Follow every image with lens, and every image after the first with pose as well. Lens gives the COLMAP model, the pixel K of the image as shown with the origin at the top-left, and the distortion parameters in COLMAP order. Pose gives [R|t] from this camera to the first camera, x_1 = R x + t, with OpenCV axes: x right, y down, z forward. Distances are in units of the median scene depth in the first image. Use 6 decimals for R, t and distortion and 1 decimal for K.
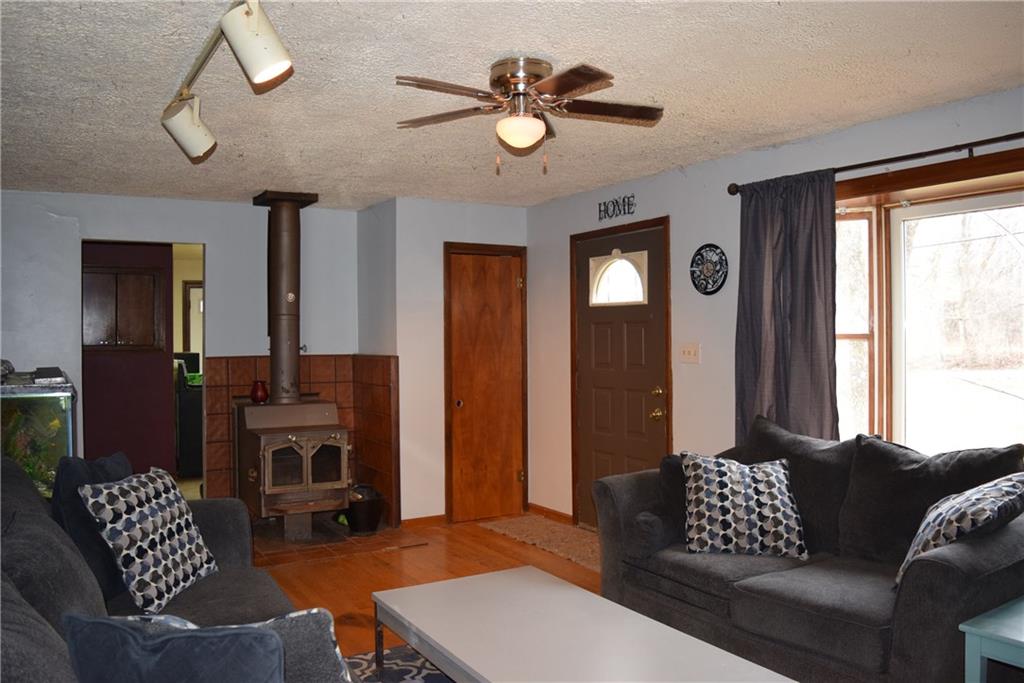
lens RADIAL K [[844.4, 0, 513.3], [0, 844.4, 343.6], [0, 0, 1]] dist [-0.095128, -0.006302]
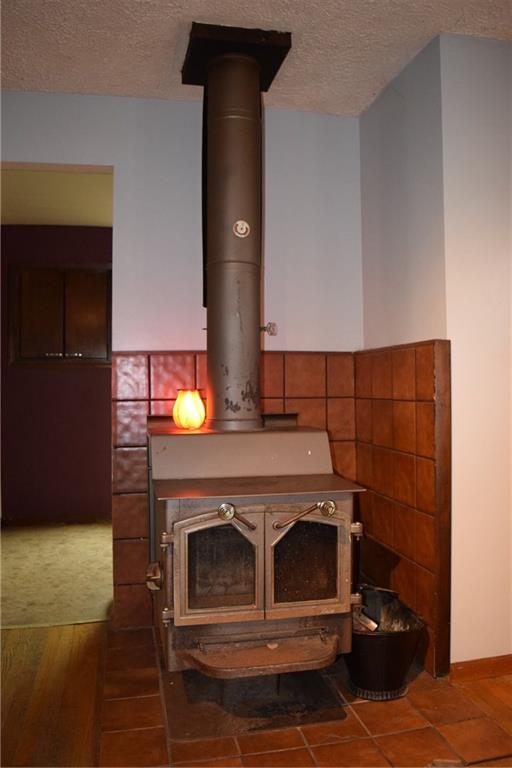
lens RADIAL K [[633.3, 0, 260.2], [0, 633.3, 383.7], [0, 0, 1]] dist [-0.095128, -0.006302]
pose [[0.952381, 0.000371, -0.304912, -0.134370], [-0.003340, 0.999952, -0.009217, 0.045669], [0.304893, 0.009797, 0.952336, 0.629432]]
